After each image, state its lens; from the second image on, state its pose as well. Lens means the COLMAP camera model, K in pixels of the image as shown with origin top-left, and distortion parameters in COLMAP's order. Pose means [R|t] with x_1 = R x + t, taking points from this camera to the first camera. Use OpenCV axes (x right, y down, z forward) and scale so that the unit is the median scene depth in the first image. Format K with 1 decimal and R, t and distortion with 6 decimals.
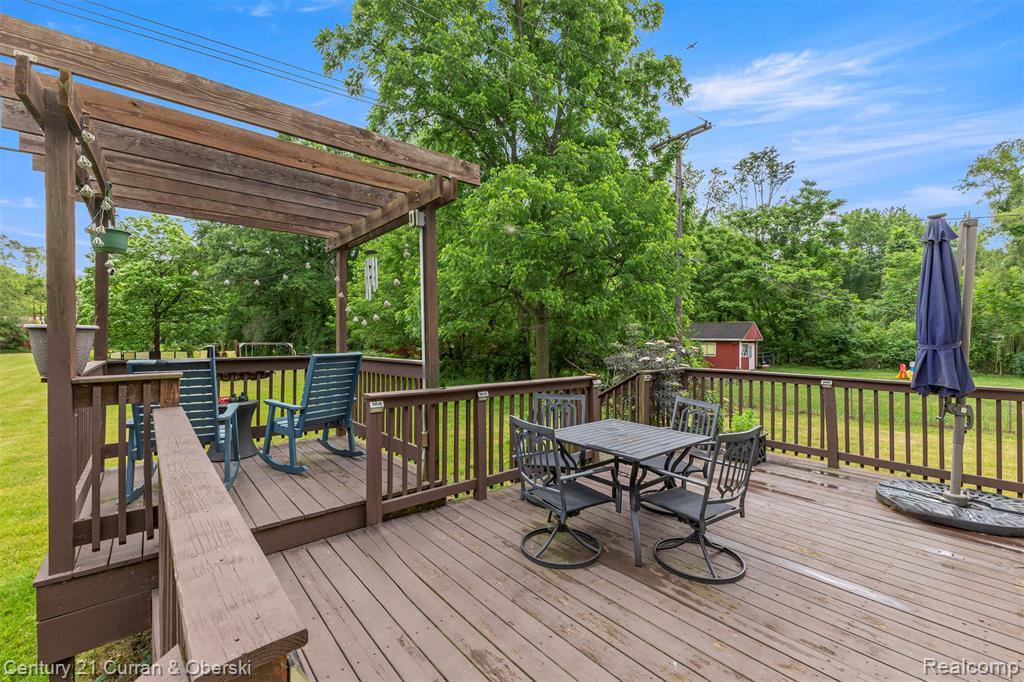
lens RADIAL K [[438.1, 0, 512.6], [0, 438.1, 339.0], [0, 0, 1]] dist [0.003176, -0.000442]
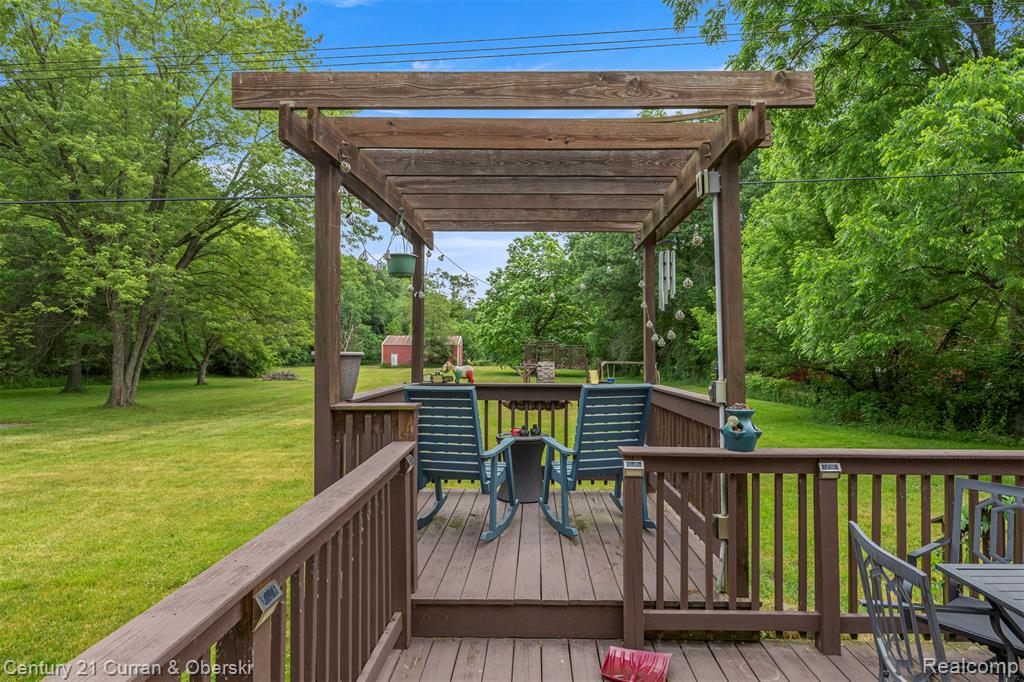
lens RADIAL K [[562.6, 0, 512.4], [0, 562.6, 342.5], [0, 0, 1]] dist [-0.000535, -0.007097]
pose [[0.747125, -0.010324, -0.664603, 0.105143], [-0.007221, 0.999694, -0.023646, -0.015128], [0.664644, 0.022466, 0.746822, 0.171810]]
